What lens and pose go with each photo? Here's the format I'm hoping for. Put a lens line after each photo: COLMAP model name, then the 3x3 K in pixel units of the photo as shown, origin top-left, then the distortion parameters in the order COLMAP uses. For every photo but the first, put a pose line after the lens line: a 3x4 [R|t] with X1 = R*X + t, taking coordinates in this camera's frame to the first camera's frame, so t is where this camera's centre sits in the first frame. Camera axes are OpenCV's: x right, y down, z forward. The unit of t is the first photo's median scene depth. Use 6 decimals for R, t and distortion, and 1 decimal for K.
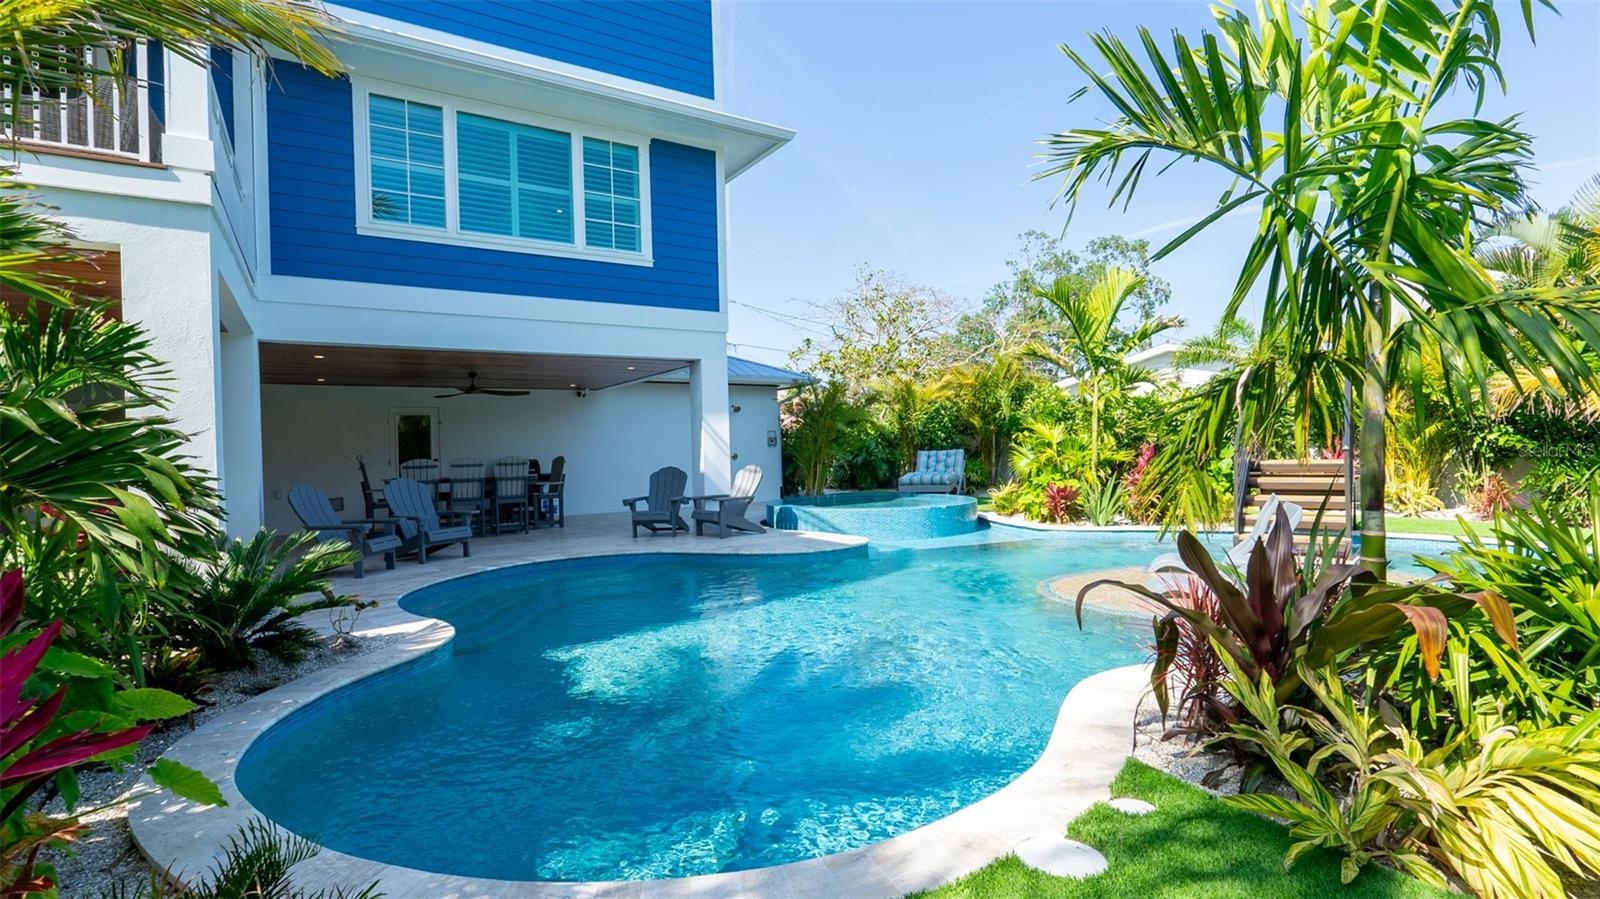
lens RADIAL K [[748.3, 0, 808.3], [0, 748.3, 447.4], [0, 0, 1]] dist [-0.014283, 0.000768]
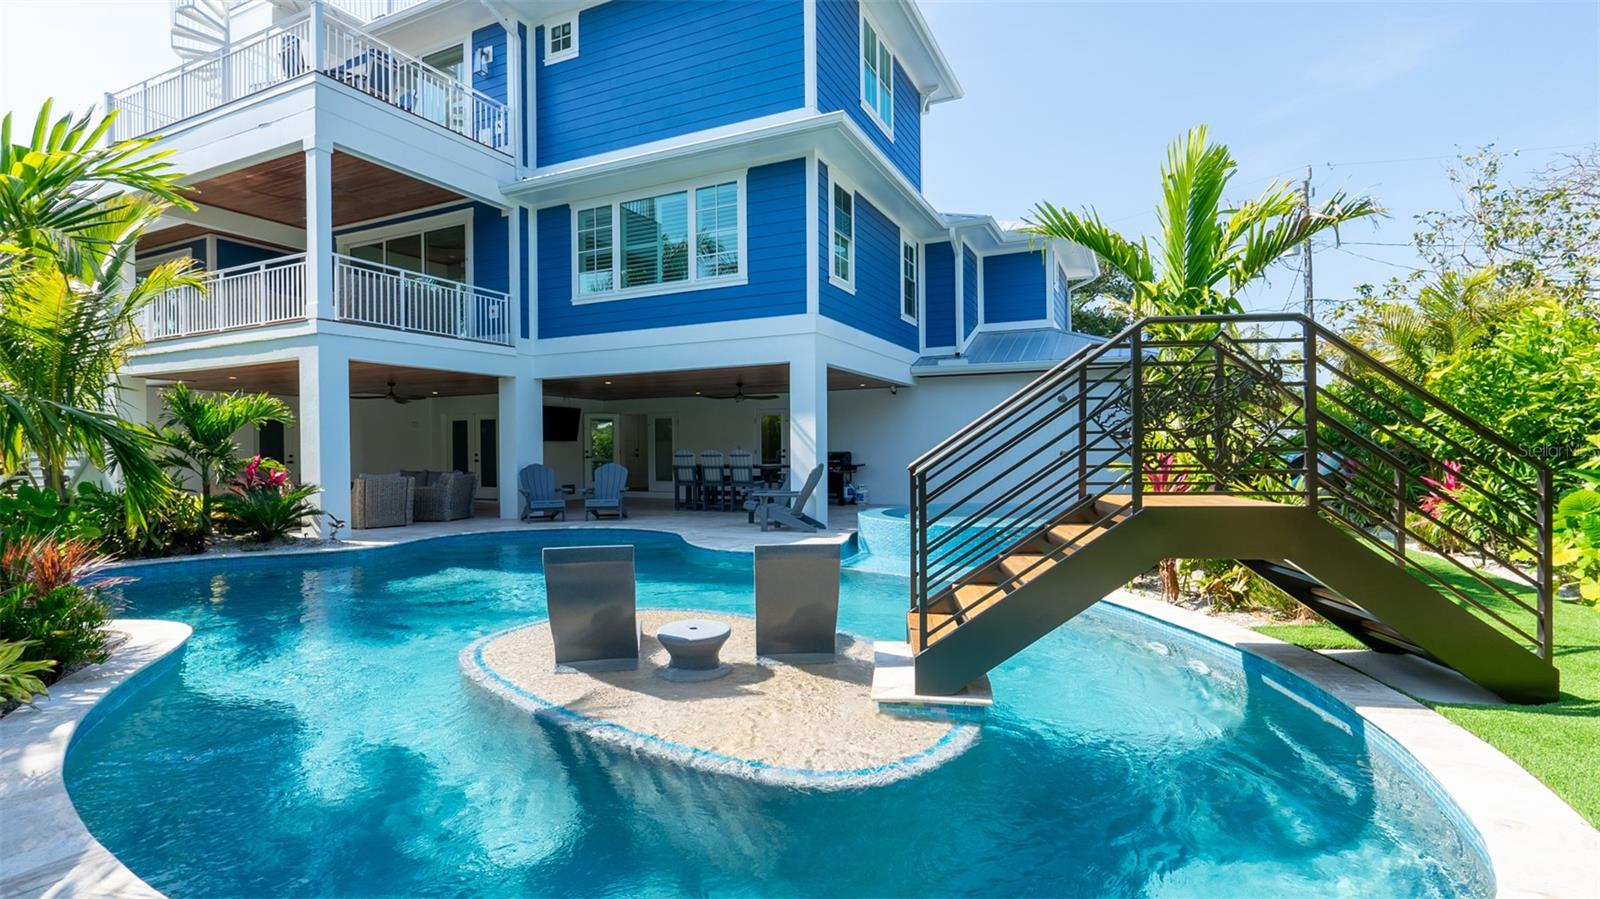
lens RADIAL K [[748.3, 0, 808.3], [0, 748.3, 447.4], [0, 0, 1]] dist [-0.014283, 0.000768]
pose [[0.505059, 0.026168, -0.862688, 0.815117], [-0.007994, 0.999639, 0.025642, -0.027328], [0.863048, -0.006054, 0.505086, 0.515916]]
